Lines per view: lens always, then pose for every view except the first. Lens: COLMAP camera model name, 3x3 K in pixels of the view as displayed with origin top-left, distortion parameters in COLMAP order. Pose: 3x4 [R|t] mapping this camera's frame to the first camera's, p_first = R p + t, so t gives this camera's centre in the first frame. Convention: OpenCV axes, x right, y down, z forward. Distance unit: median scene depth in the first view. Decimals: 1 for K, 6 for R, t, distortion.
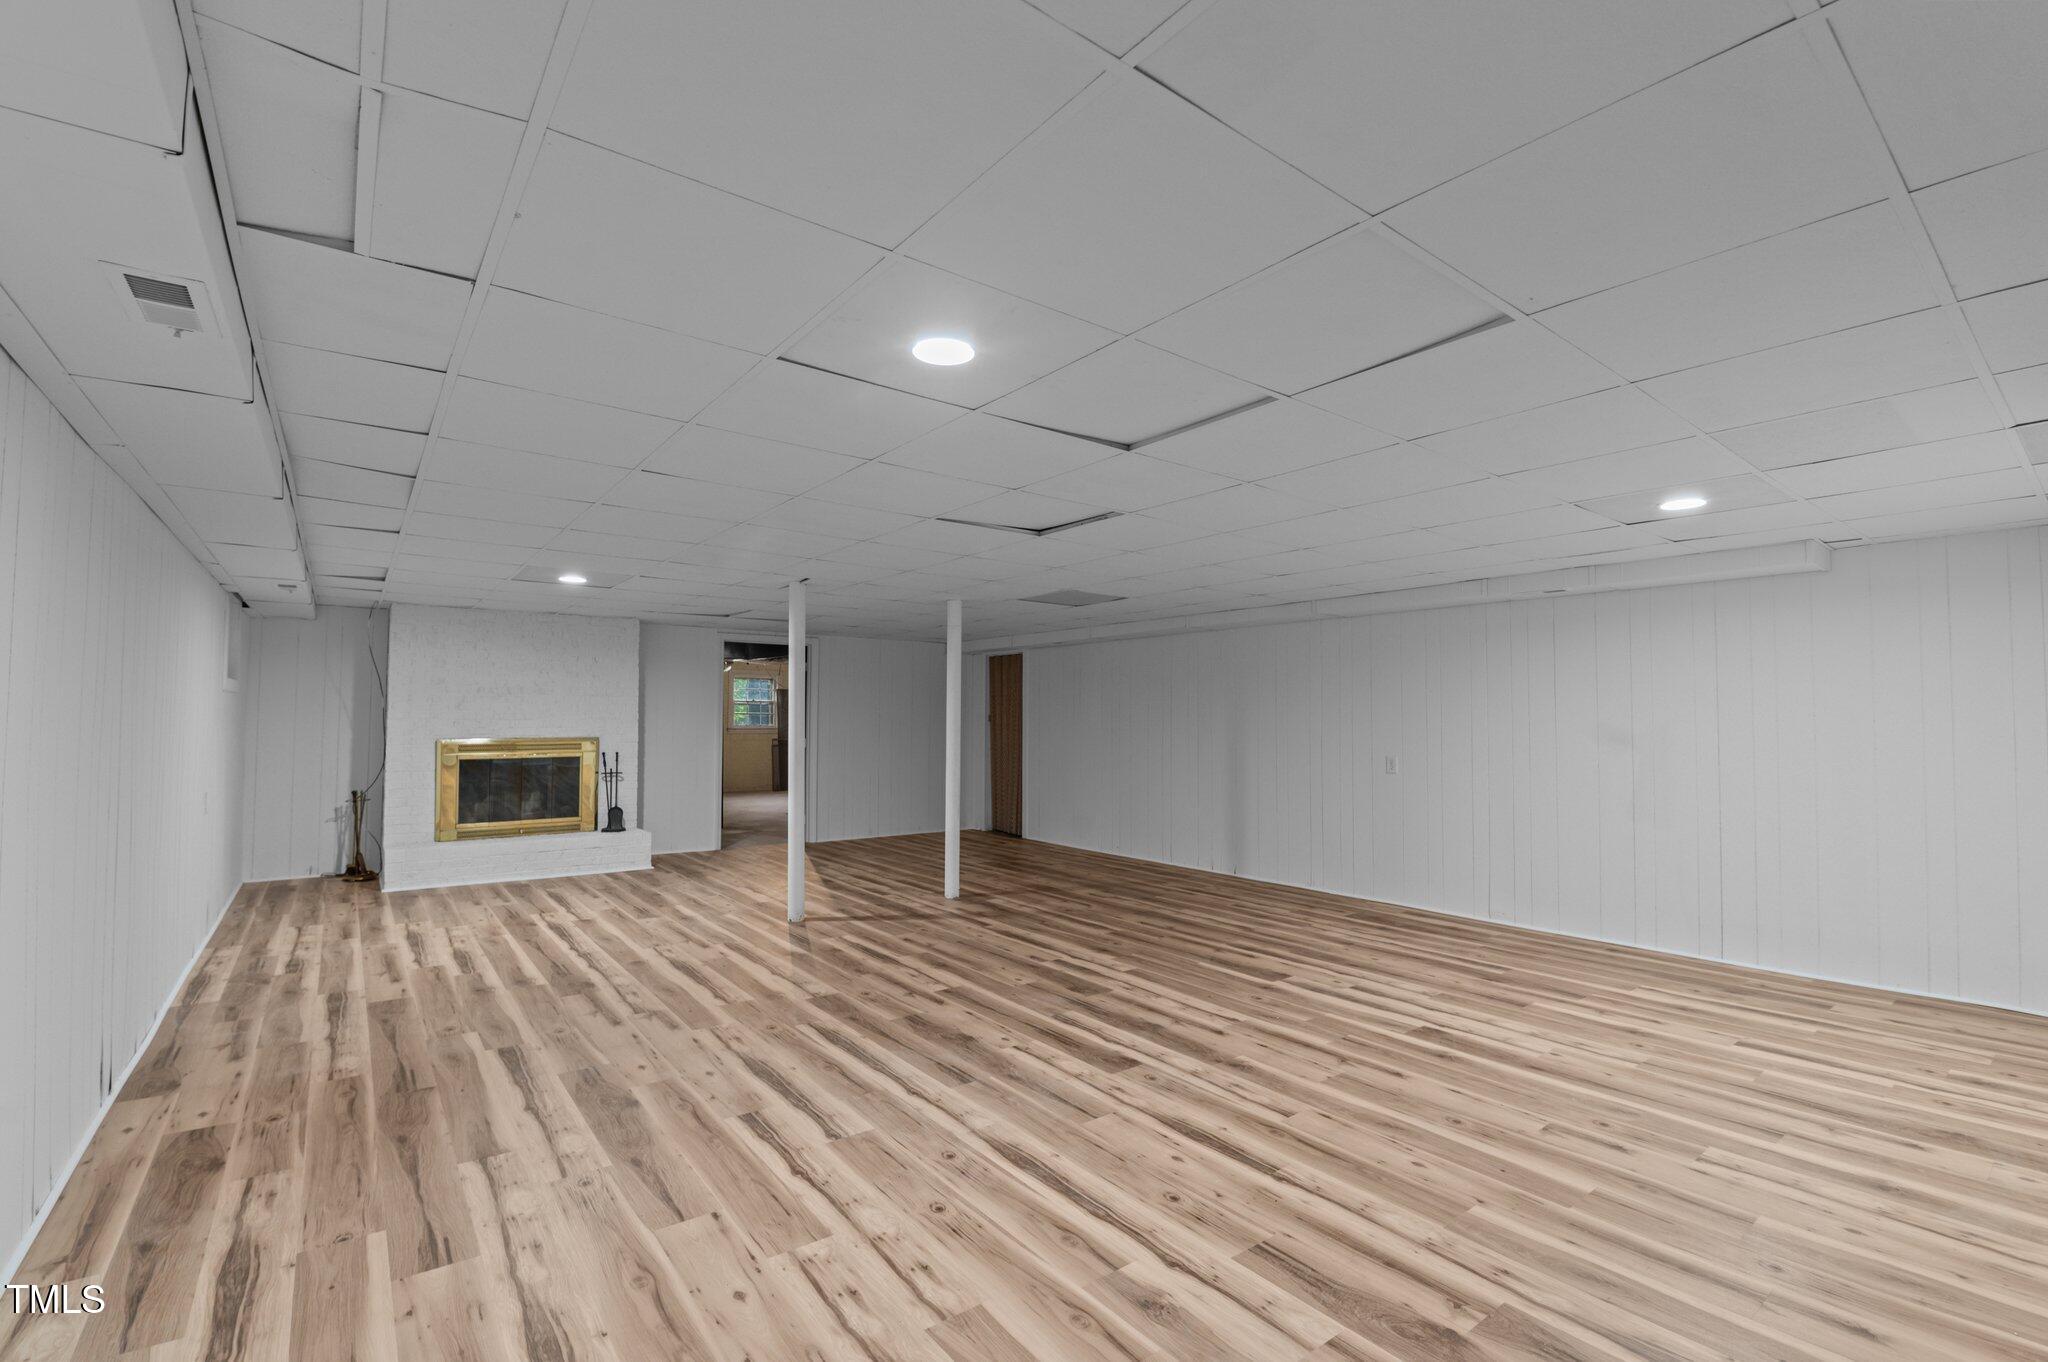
lens RADIAL K [[893.9, 0, 1010.1], [0, 893.9, 688.3], [0, 0, 1]] dist [-0.014119, -0.000329]
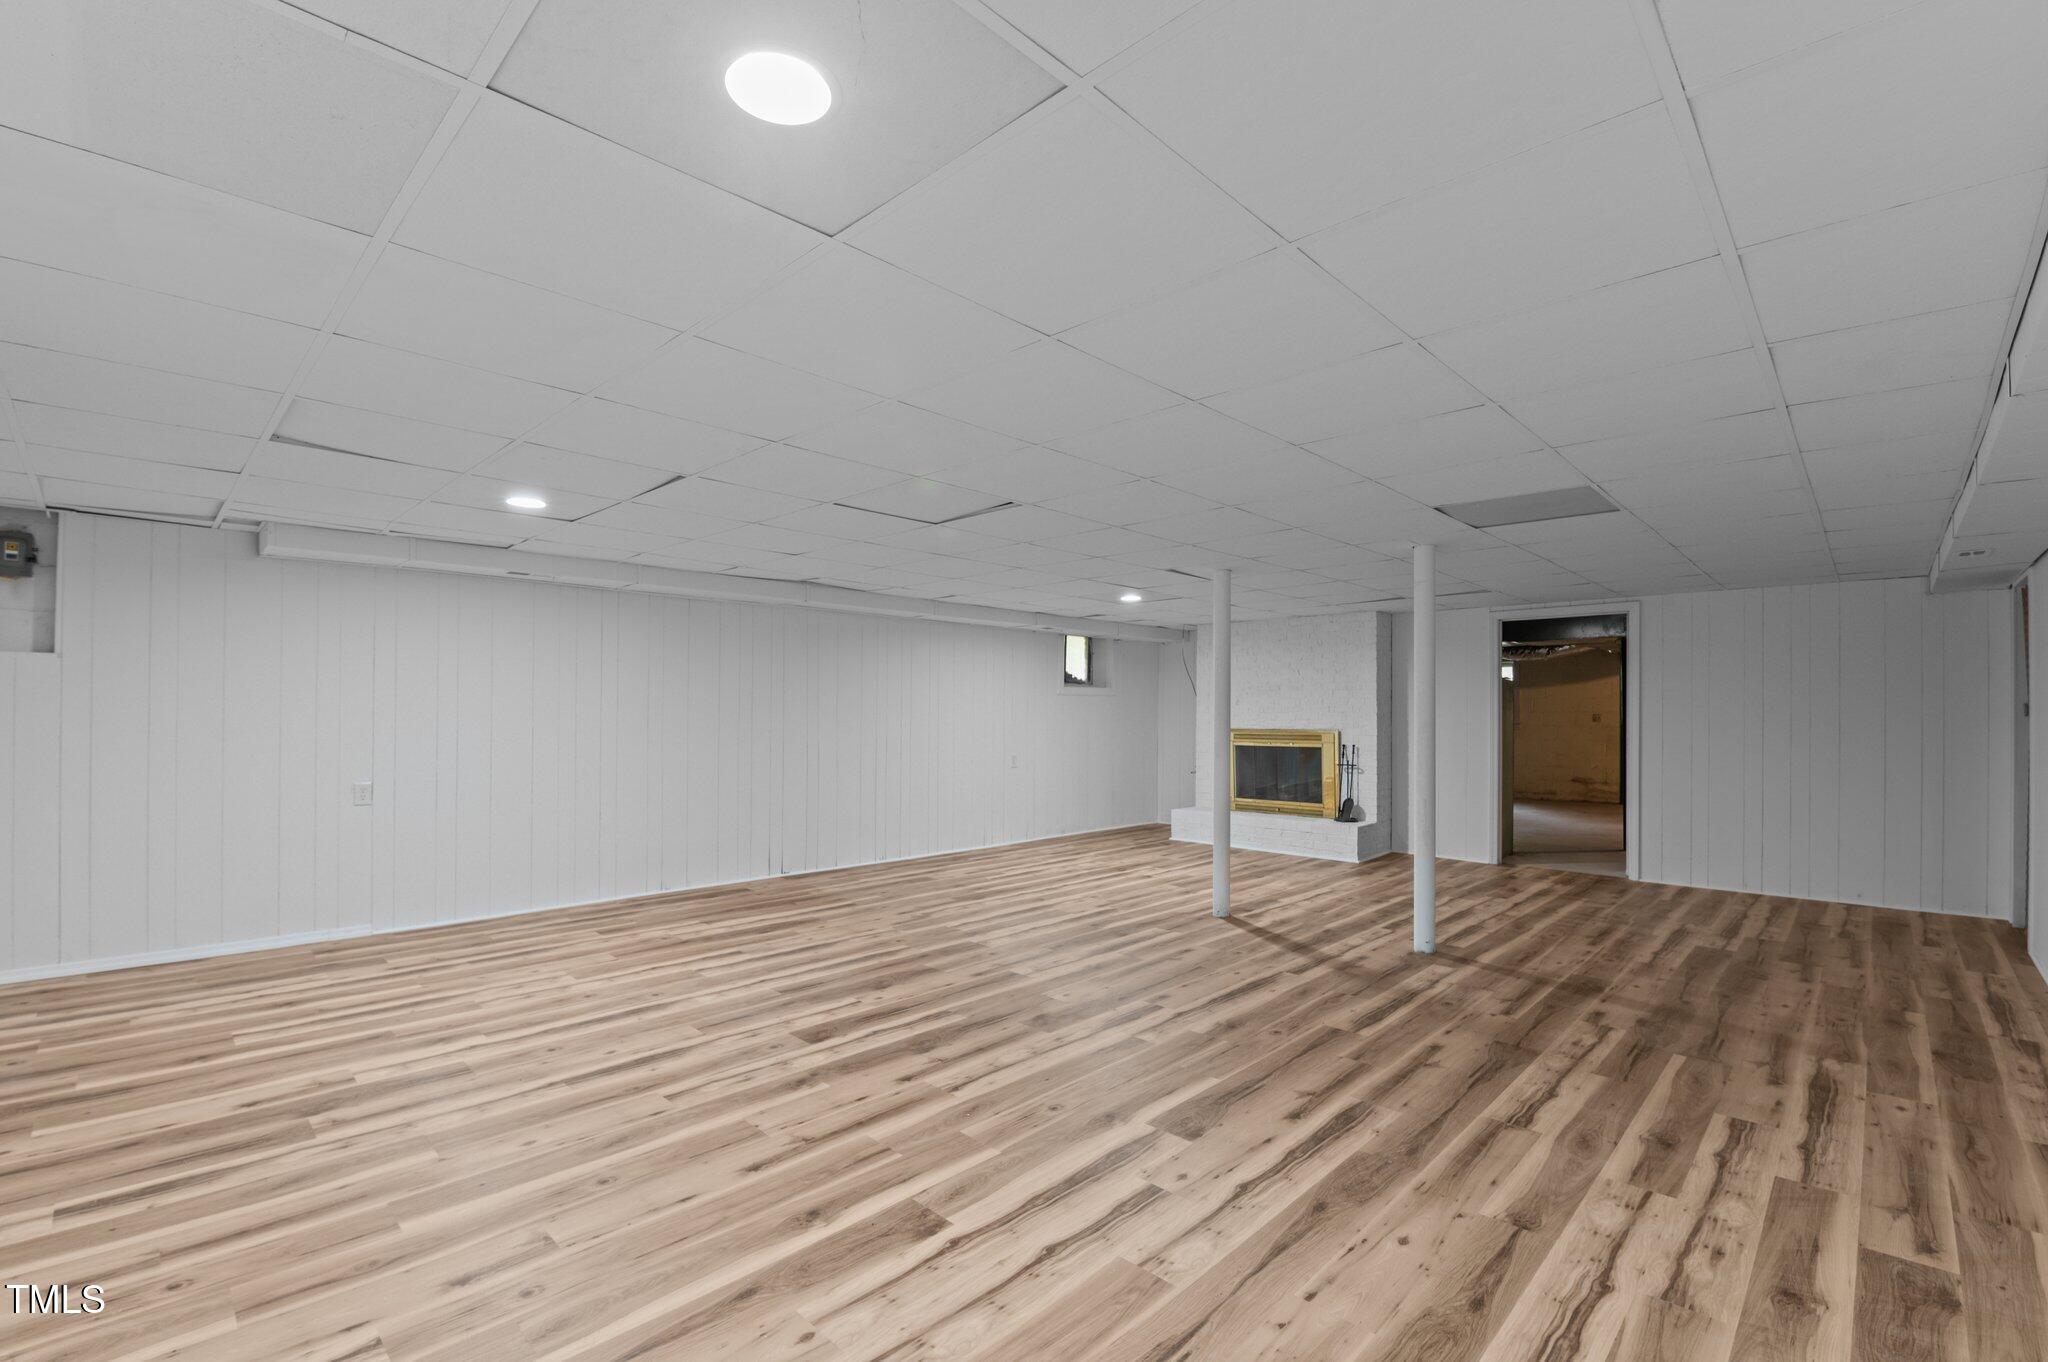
lens RADIAL K [[893.9, 0, 1009.5], [0, 893.9, 696.6], [0, 0, 1]] dist [-0.014119, -0.000329]
pose [[0.144755, -0.020669, -0.989252, 1.112457], [0.030012, 0.999414, -0.016490, 0.046841], [0.989012, -0.027302, 0.145291, 1.013993]]
